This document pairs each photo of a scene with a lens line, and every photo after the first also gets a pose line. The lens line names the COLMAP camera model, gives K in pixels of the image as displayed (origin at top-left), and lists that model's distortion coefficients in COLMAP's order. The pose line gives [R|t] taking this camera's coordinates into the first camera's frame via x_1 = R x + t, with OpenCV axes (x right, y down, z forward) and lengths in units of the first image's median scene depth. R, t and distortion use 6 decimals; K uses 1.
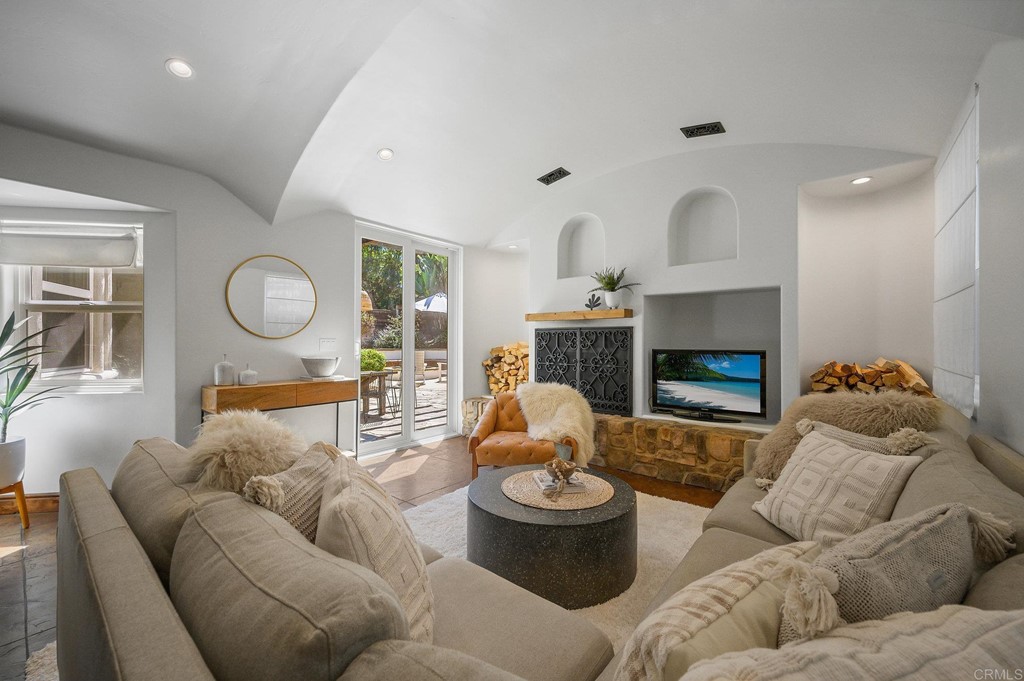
lens RADIAL K [[407.5, 0, 514.0], [0, 407.5, 332.7], [0, 0, 1]] dist [-0.000408, -0.000189]
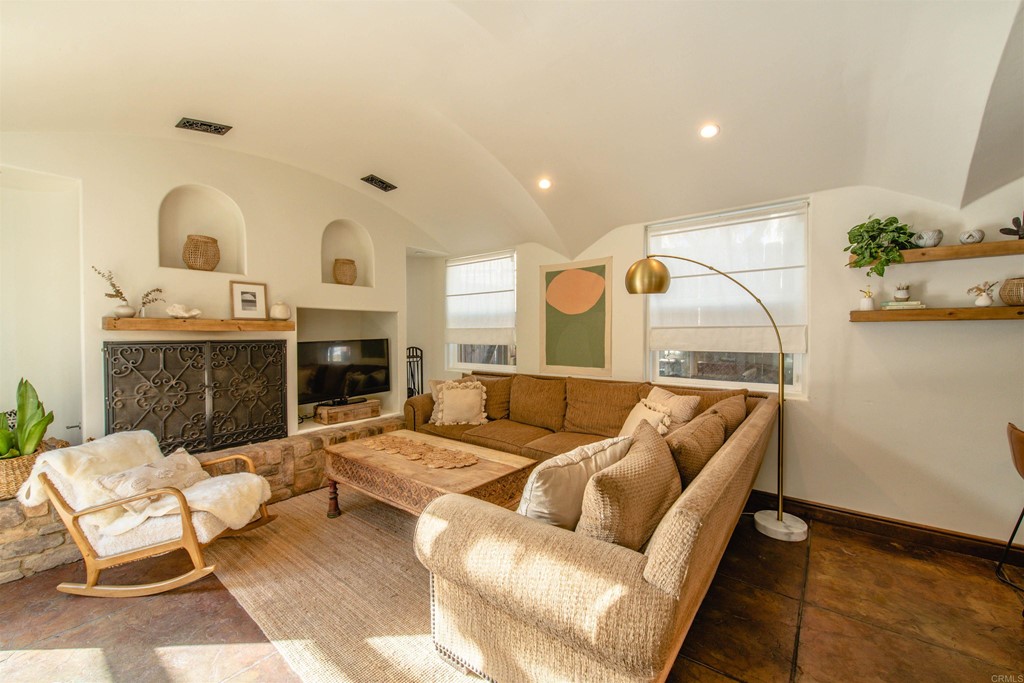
lens RADIAL K [[404.5, 0, 512.0], [0, 404.5, 341.5], [0, 0, 1]] dist [-0.000395, -0.000089]
pose [[-0.021820, 0.013898, 0.999665, -0.580974], [0.013753, 0.999813, -0.013600, 0.007038], [-0.999667, 0.013452, -0.022007, 0.467357]]
